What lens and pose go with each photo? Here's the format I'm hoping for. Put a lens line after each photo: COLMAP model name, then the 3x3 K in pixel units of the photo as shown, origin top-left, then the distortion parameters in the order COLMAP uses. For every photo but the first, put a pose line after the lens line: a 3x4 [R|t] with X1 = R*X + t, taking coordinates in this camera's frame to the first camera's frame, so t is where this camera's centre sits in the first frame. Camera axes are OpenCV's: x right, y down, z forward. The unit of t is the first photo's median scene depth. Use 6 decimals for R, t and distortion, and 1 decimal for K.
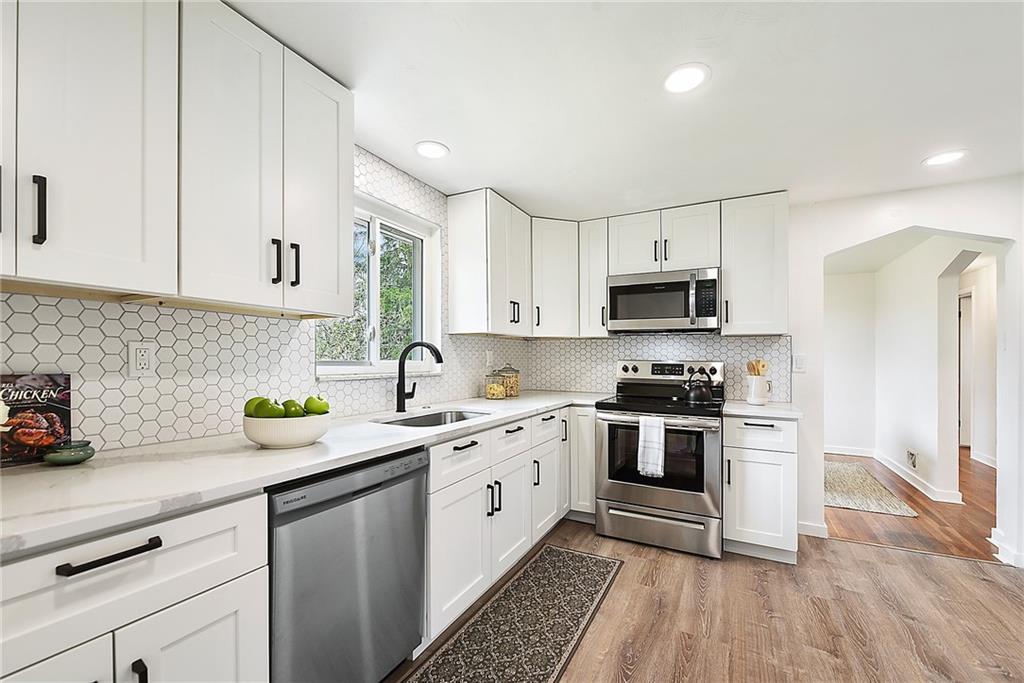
lens RADIAL K [[420.2, 0, 512.9], [0, 420.2, 348.2], [0, 0, 1]] dist [0.000181, -0.000582]
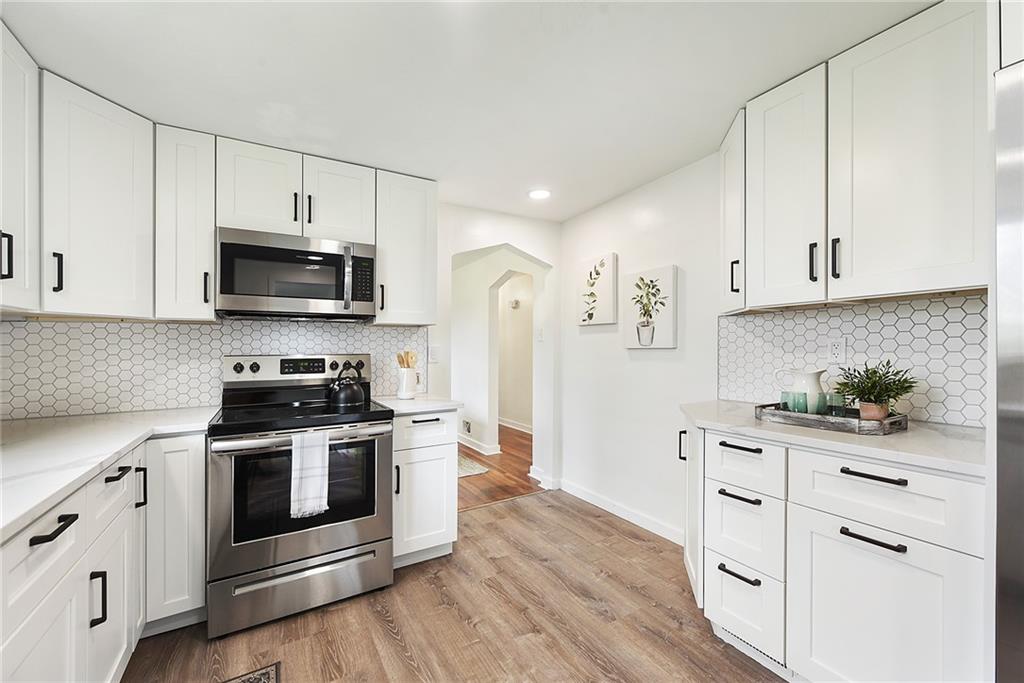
lens RADIAL K [[413.5, 0, 512.0], [0, 413.5, 341.5], [0, 0, 1]] dist [0.007629, -0.000201]
pose [[0.521589, 0.002595, 0.853193, -0.090804], [-0.003921, 0.999992, -0.000645, 0.005016], [-0.853188, -0.003009, 0.521595, 0.311575]]
